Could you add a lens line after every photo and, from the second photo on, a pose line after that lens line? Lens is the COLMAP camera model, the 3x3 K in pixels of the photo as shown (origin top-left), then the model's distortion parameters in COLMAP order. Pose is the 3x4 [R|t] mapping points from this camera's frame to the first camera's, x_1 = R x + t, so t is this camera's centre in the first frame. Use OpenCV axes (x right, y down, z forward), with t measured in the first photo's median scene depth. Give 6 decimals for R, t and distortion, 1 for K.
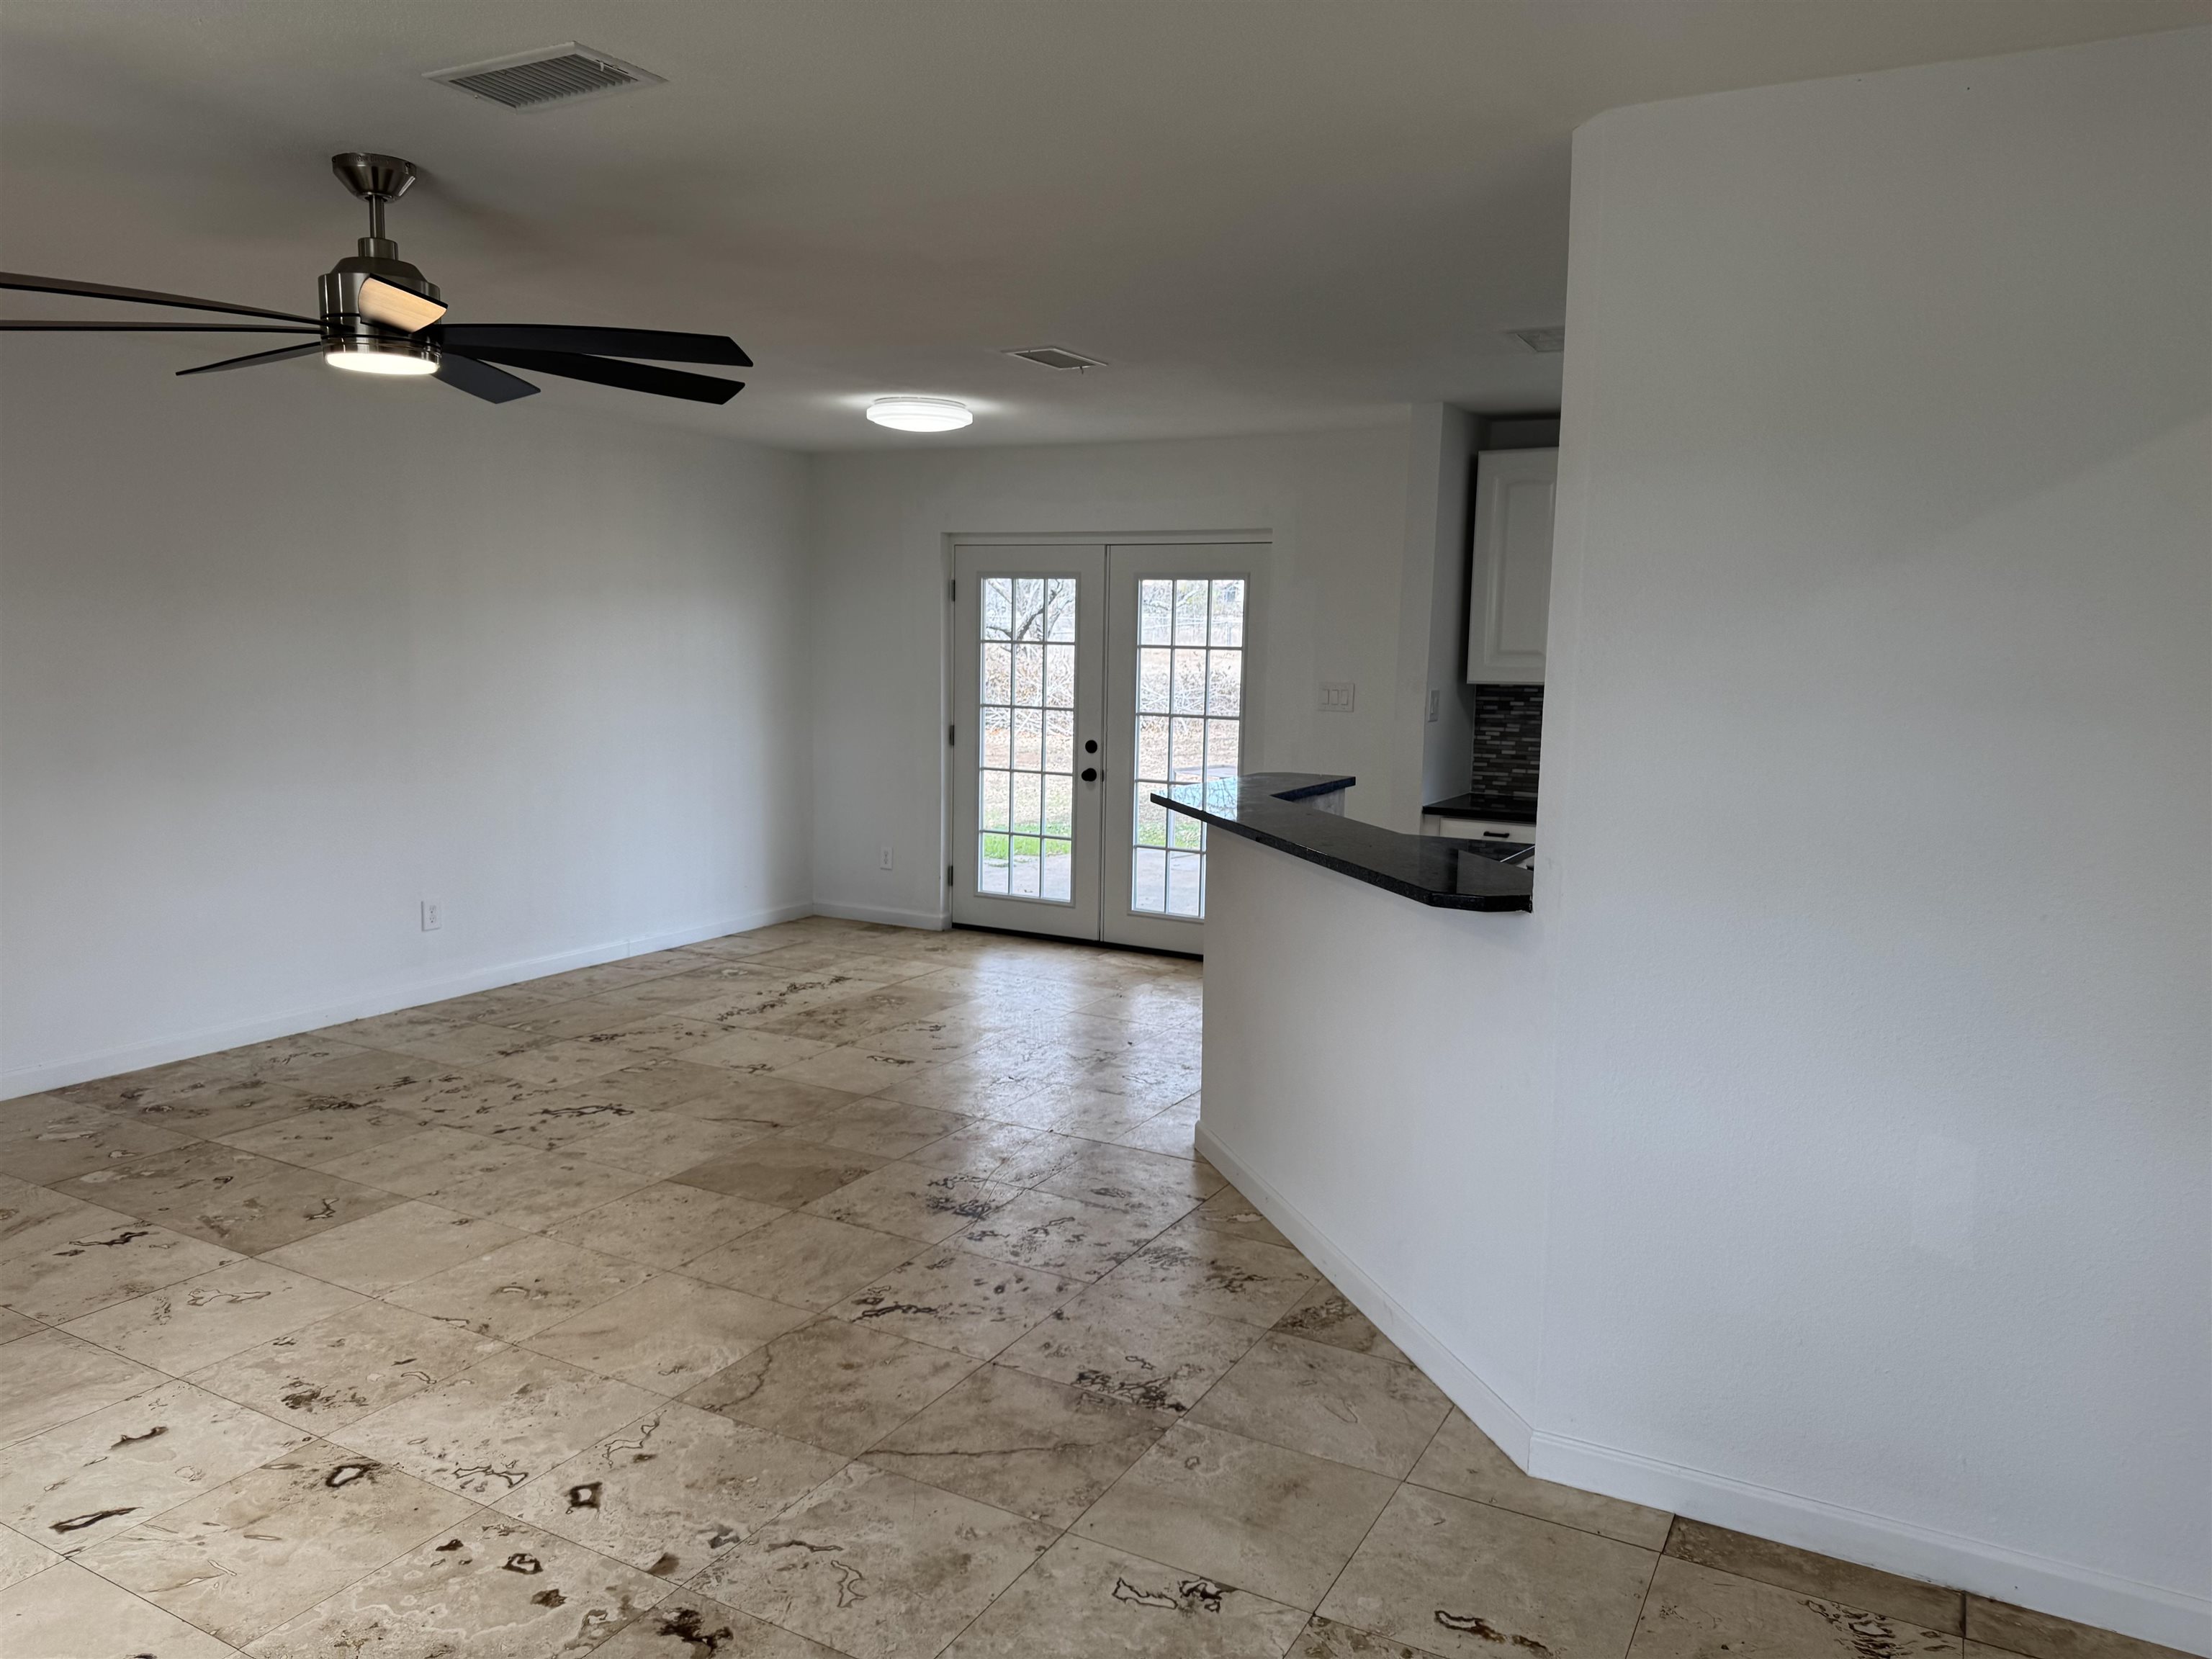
lens RADIAL K [[1550.4, 0, 1092.6], [0, 1550.4, 791.8], [0, 0, 1]] dist [0.058584, -0.071133]
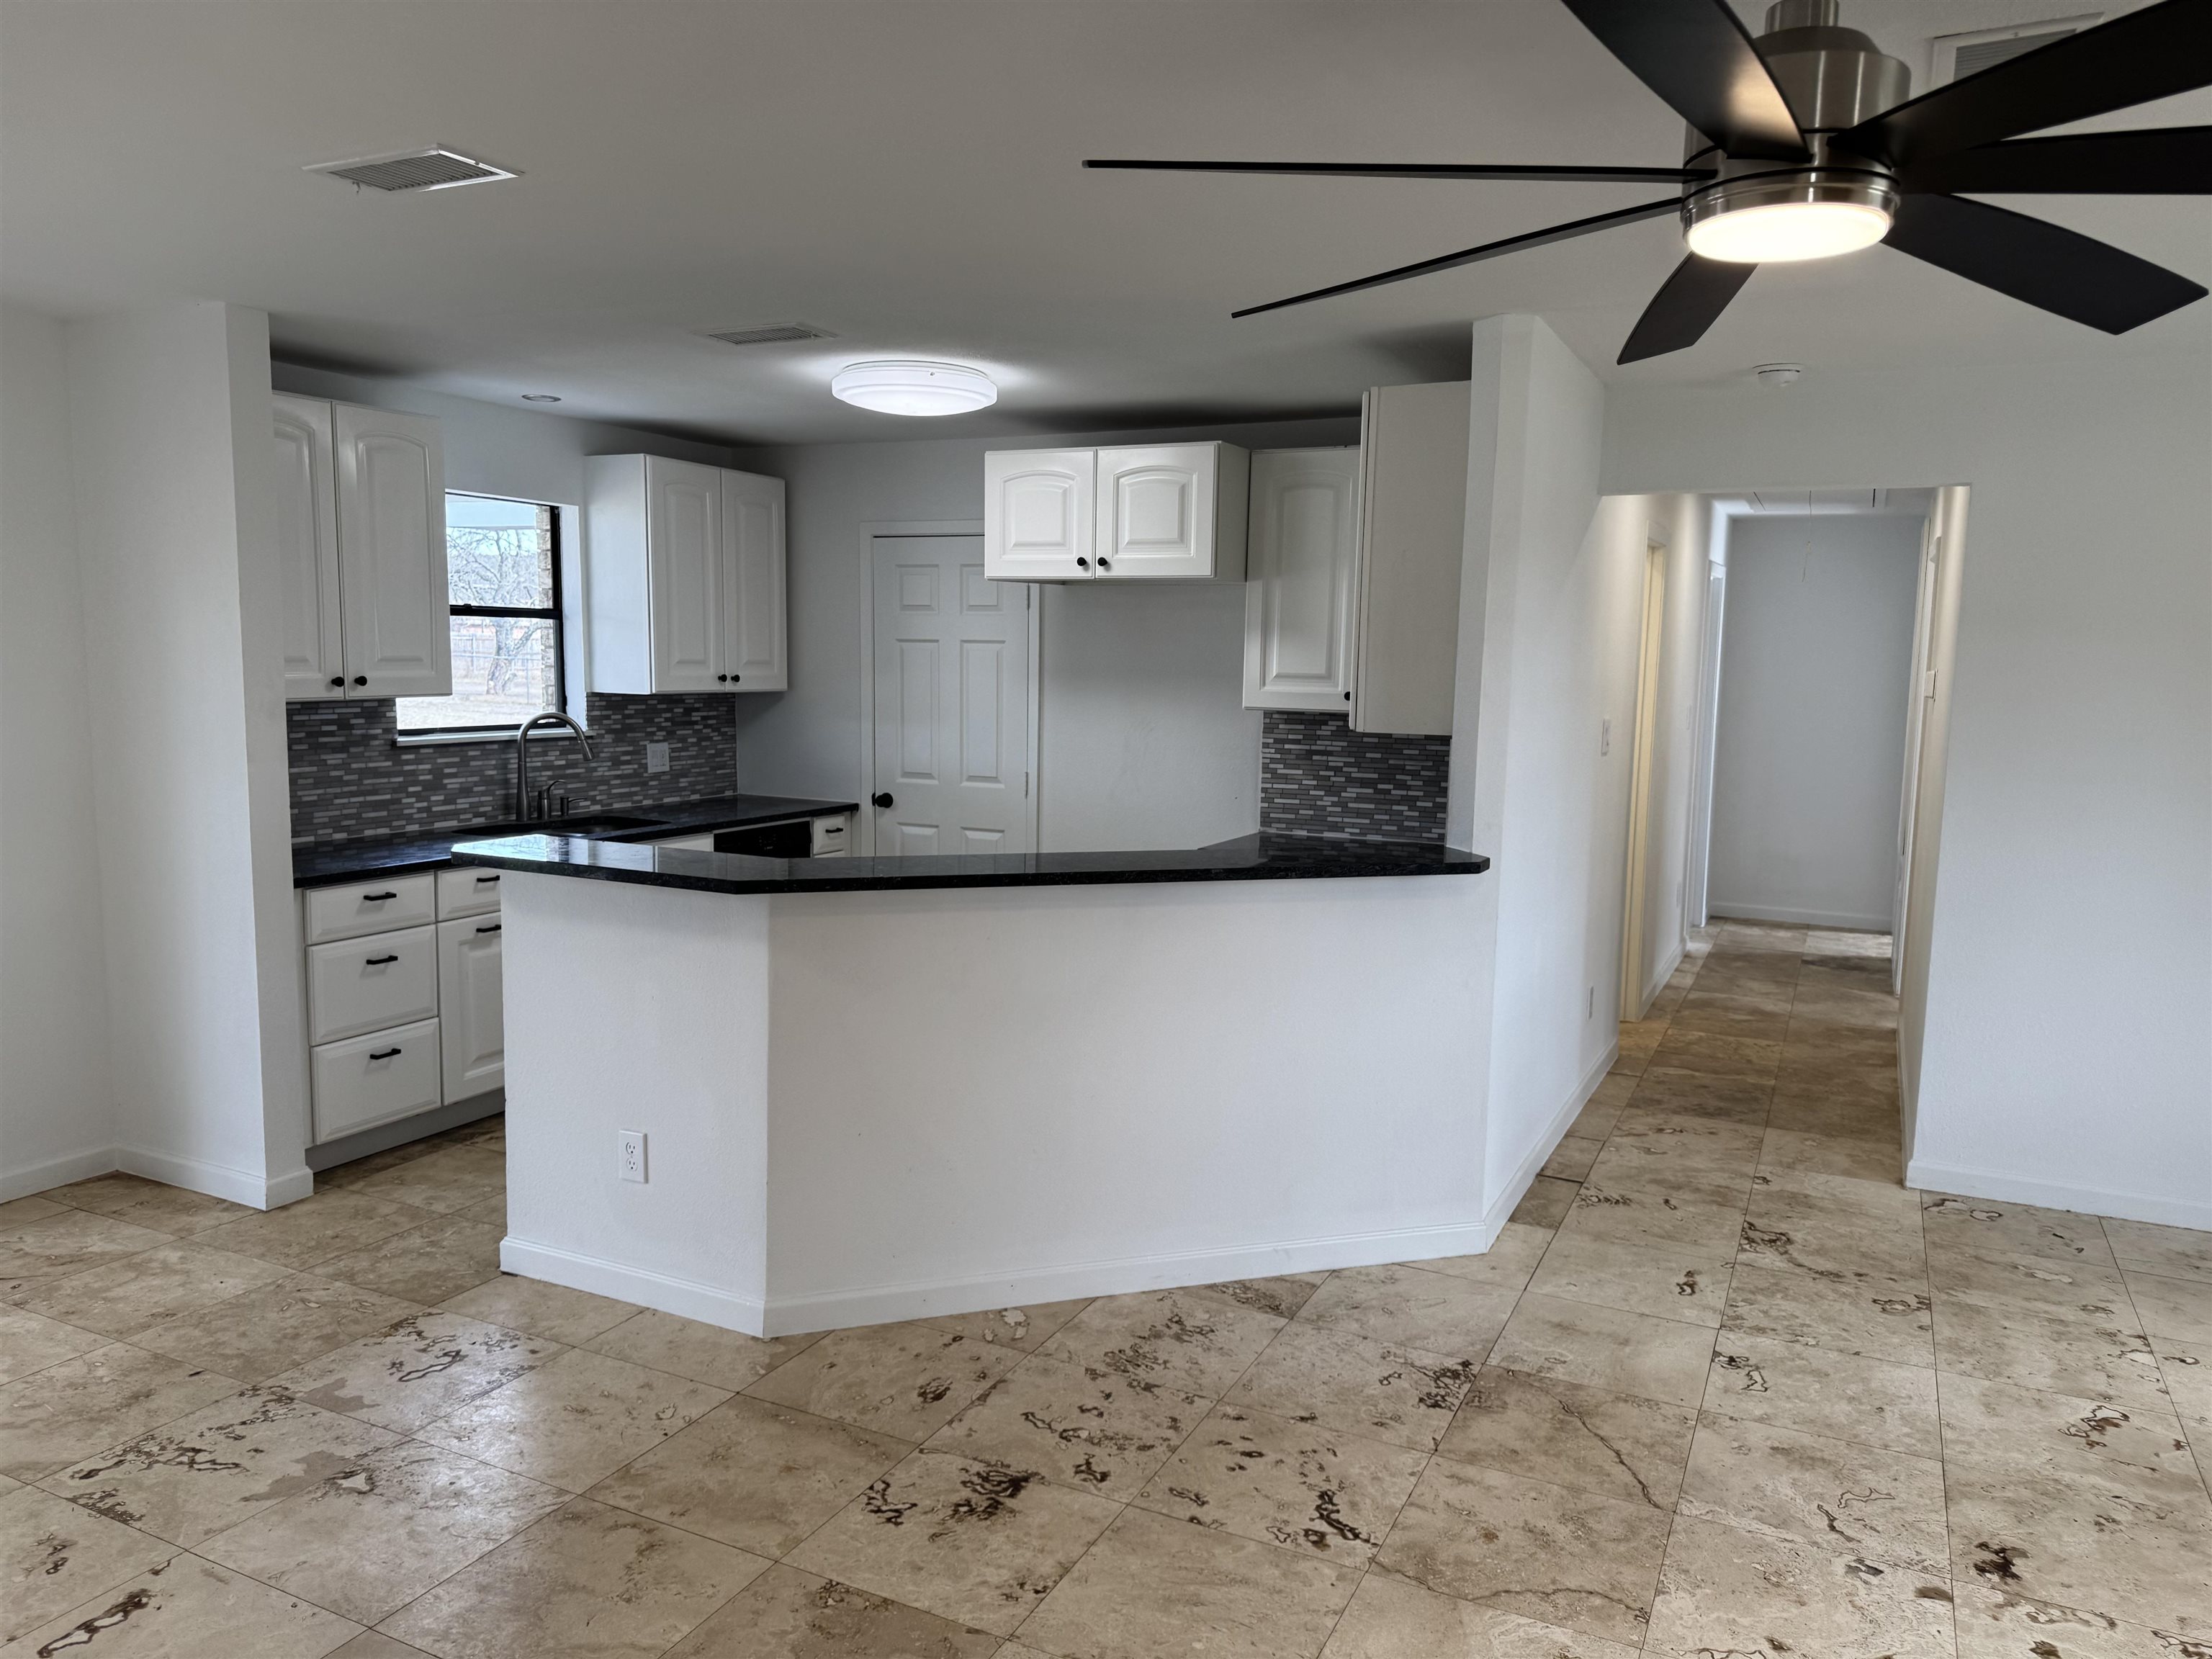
lens RADIAL K [[1554.6, 0, 1102.4], [0, 1554.6, 810.5], [0, 0, 1]] dist [0.026612, -0.029396]
pose [[-0.042144, -0.123155, 0.991492, -0.756092], [0.079478, 0.988816, 0.126200, -0.122403], [-0.995945, 0.084120, -0.031885, 0.957173]]
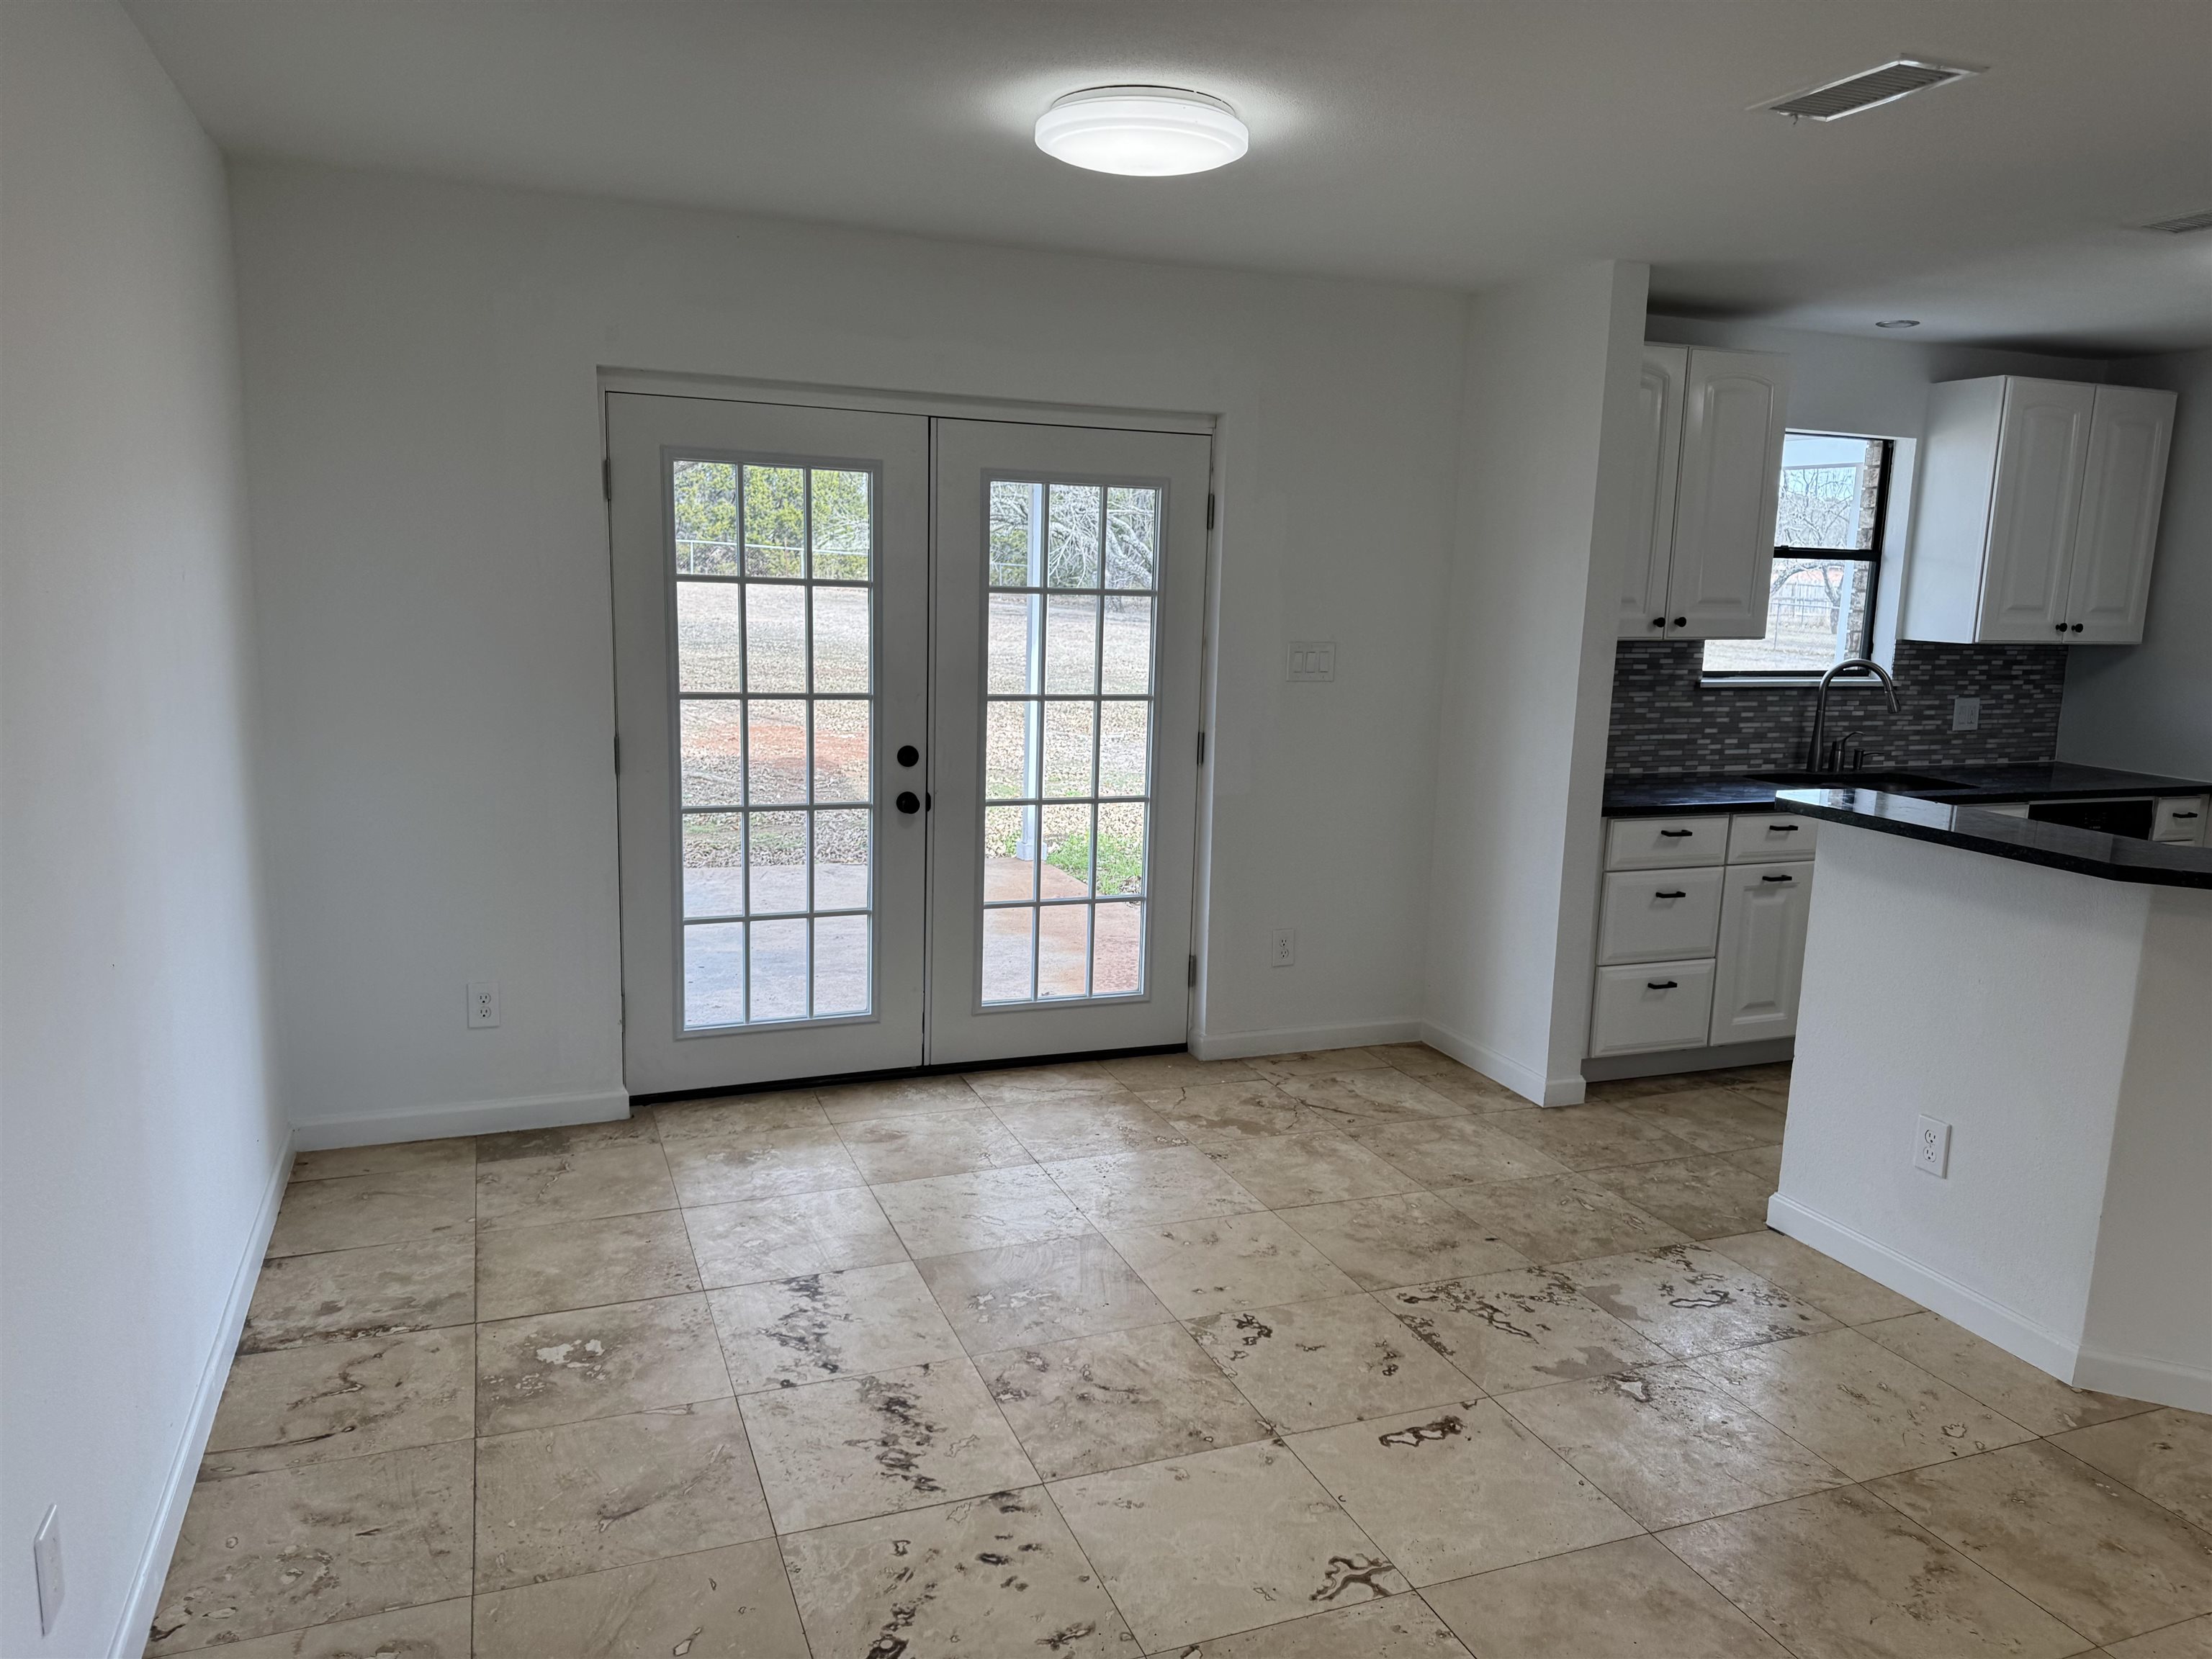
lens RADIAL K [[1554.6, 0, 1102.4], [0, 1554.6, 810.5], [0, 0, 1]] dist [0.026612, -0.029396]
pose [[0.636867, -0.122411, 0.761194, -0.769610], [0.062264, 0.992256, 0.107474, -0.126844], [-0.768456, -0.021052, 0.639557, 1.025144]]
